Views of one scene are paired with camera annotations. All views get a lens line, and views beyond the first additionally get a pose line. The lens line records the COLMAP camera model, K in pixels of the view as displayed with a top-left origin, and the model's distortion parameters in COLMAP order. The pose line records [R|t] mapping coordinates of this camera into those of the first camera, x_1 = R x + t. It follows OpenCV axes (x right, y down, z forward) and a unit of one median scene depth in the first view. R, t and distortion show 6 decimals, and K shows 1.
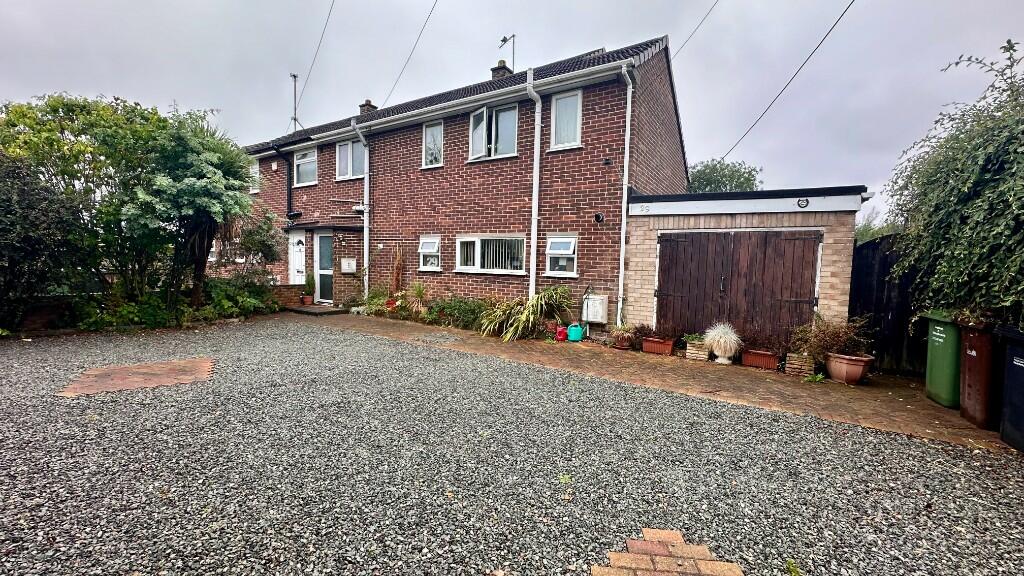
lens RADIAL K [[410.3, 0, 509.2], [0, 410.3, 284.5], [0, 0, 1]] dist [-0.000339, 0.000321]
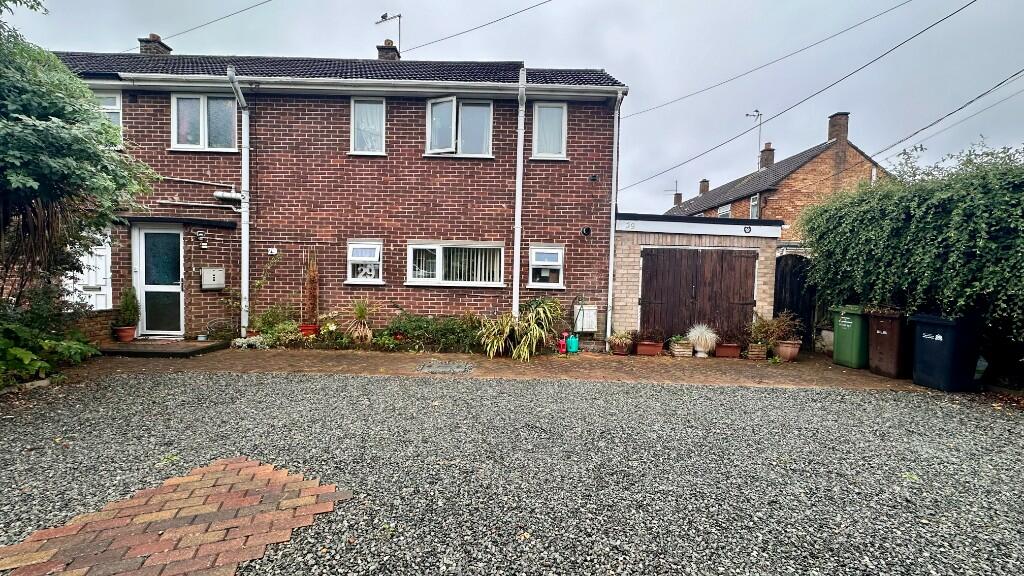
lens RADIAL K [[410.3, 0, 511.3], [0, 410.3, 285.5], [0, 0, 1]] dist [-0.000339, 0.000321]
pose [[0.840083, -0.023236, 0.541960, -0.465648], [0.027124, 0.999632, 0.000815, -0.027968], [-0.541780, 0.014016, 0.840404, 0.213858]]
